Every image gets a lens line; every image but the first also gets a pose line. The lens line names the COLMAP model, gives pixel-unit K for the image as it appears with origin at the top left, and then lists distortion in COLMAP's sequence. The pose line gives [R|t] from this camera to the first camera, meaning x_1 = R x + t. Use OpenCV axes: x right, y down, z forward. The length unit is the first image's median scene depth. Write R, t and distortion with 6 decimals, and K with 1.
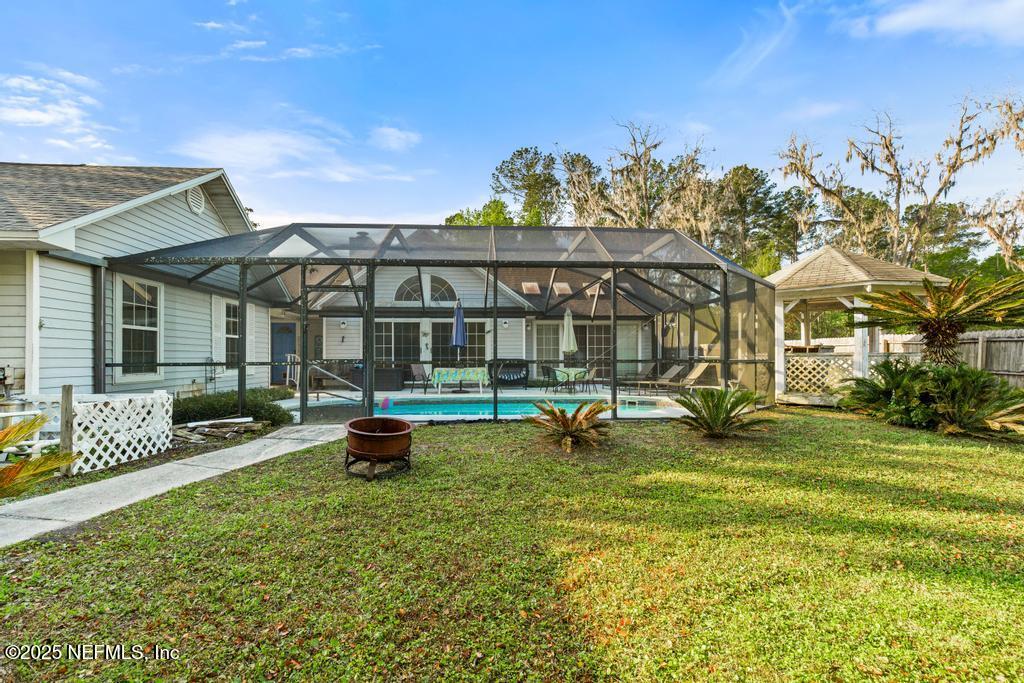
lens RADIAL K [[472.7, 0, 515.3], [0, 472.7, 344.3], [0, 0, 1]] dist [0.003851, 0.000960]
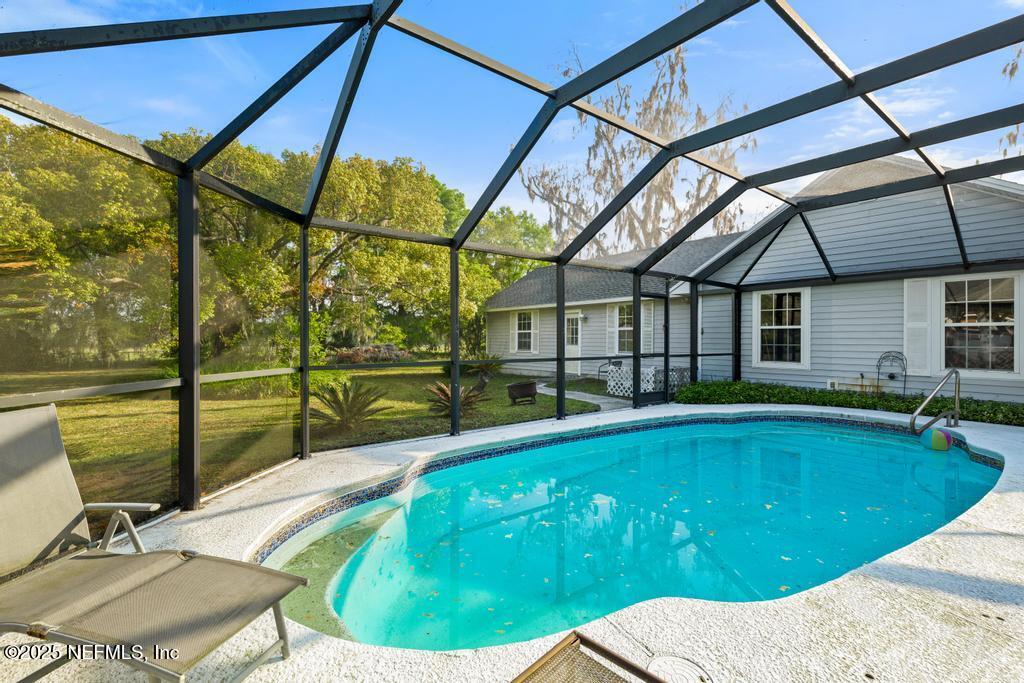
lens RADIAL K [[472.7, 0, 515.3], [0, 472.7, 344.3], [0, 0, 1]] dist [0.003851, 0.000960]
pose [[-0.829428, 0.006257, -0.558579, 0.353974], [0.014581, 0.999839, -0.010451, 0.010290], [0.558423, -0.016812, -0.829386, 1.088751]]
